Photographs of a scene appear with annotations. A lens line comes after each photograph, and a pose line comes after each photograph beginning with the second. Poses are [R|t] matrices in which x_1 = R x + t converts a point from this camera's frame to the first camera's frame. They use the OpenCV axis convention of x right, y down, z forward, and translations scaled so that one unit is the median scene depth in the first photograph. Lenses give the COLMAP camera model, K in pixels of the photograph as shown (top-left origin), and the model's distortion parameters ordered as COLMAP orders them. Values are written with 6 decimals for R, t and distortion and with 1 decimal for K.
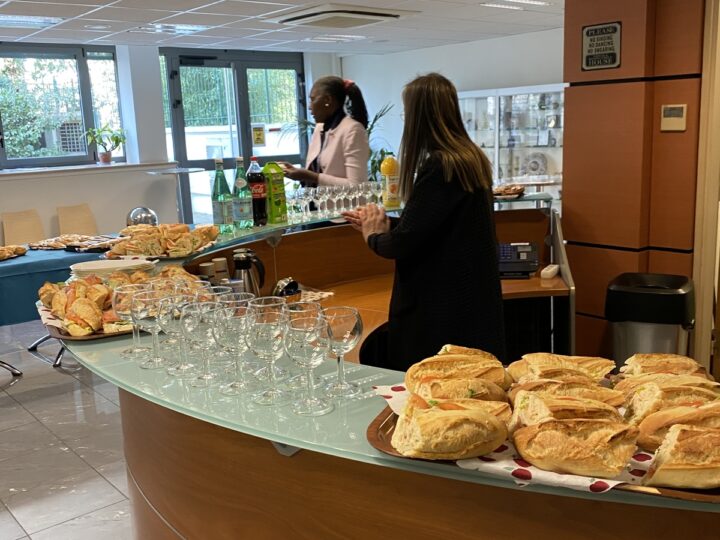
lens RADIAL K [[731.0, 0, 360.0], [0, 731.0, 270.0], [0, 0, 1]] dist [0.107667, -0.234400]
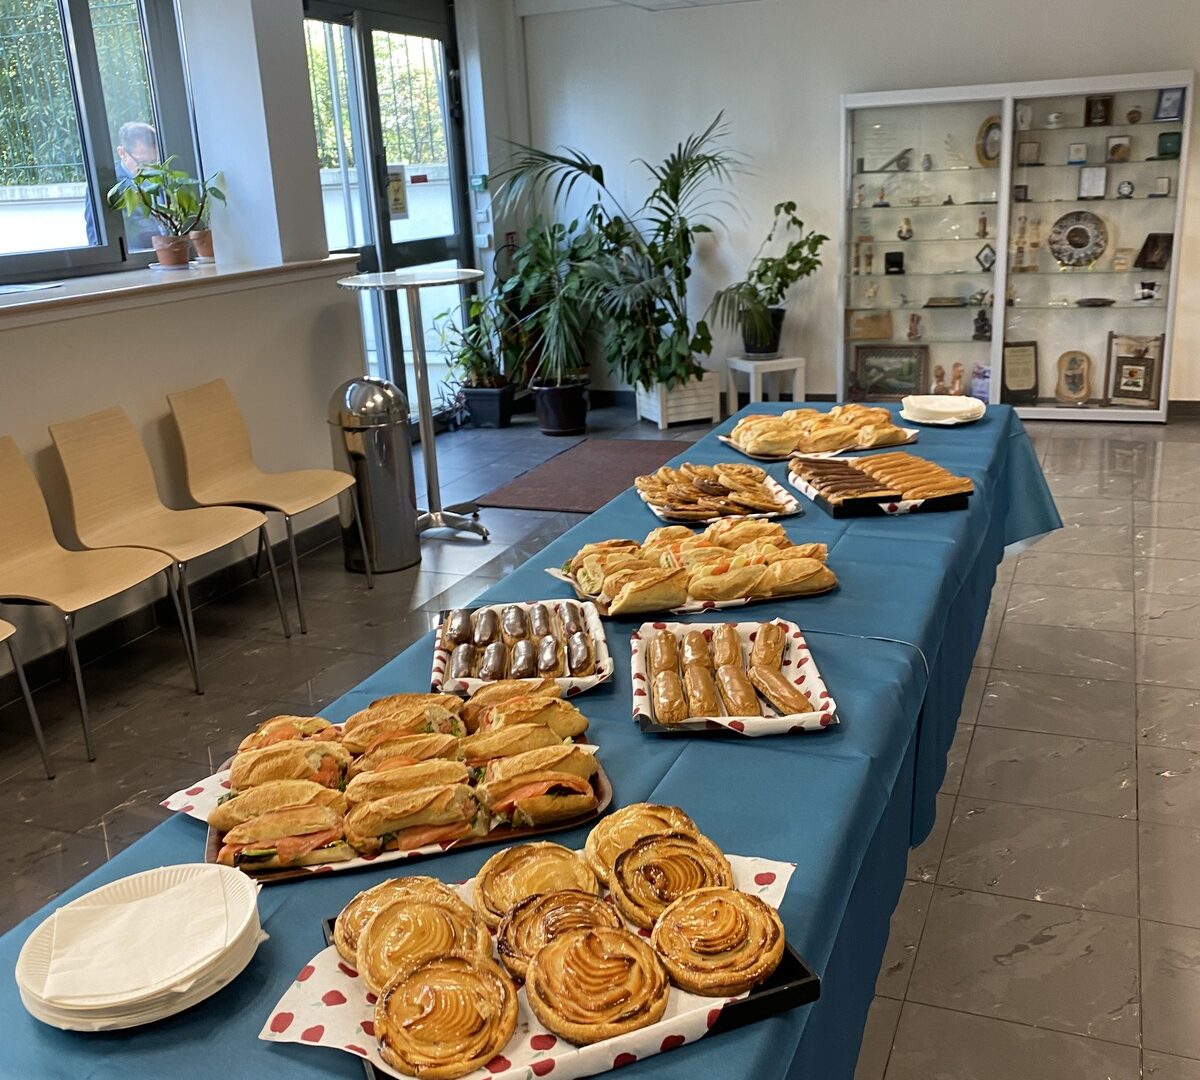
lens RADIAL K [[1253.1, 0, 600.0], [0, 1253.1, 540.0], [0, 0, 1]] dist [0.003279, -0.002950]
pose [[0.887459, -0.135632, 0.440477, -0.443331], [0.103260, 0.989935, 0.096776, -0.048115], [-0.449170, -0.040401, 0.892533, 0.334802]]
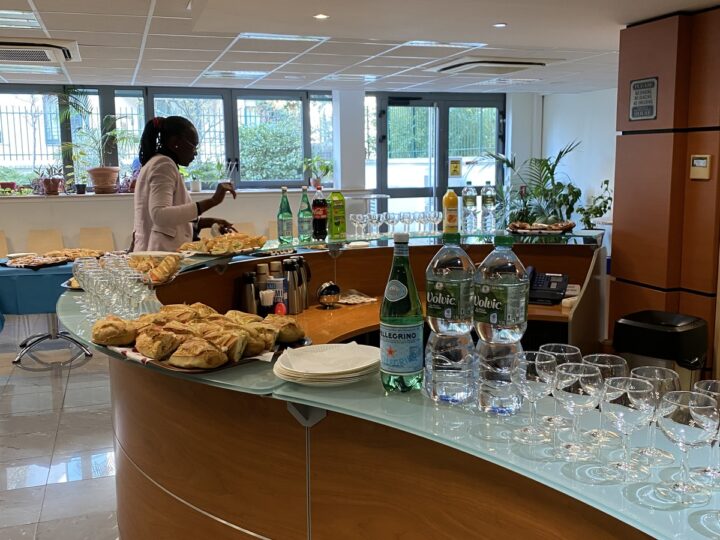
lens RADIAL K [[731.0, 0, 360.0], [0, 731.0, 270.0], [0, 0, 1]] dist [0.107667, -0.234400]
pose [[0.925438, 0.084988, -0.369244, 0.170778], [-0.098970, 0.994908, -0.019054, 0.003770], [0.365745, 0.054177, 0.929137, -0.067943]]
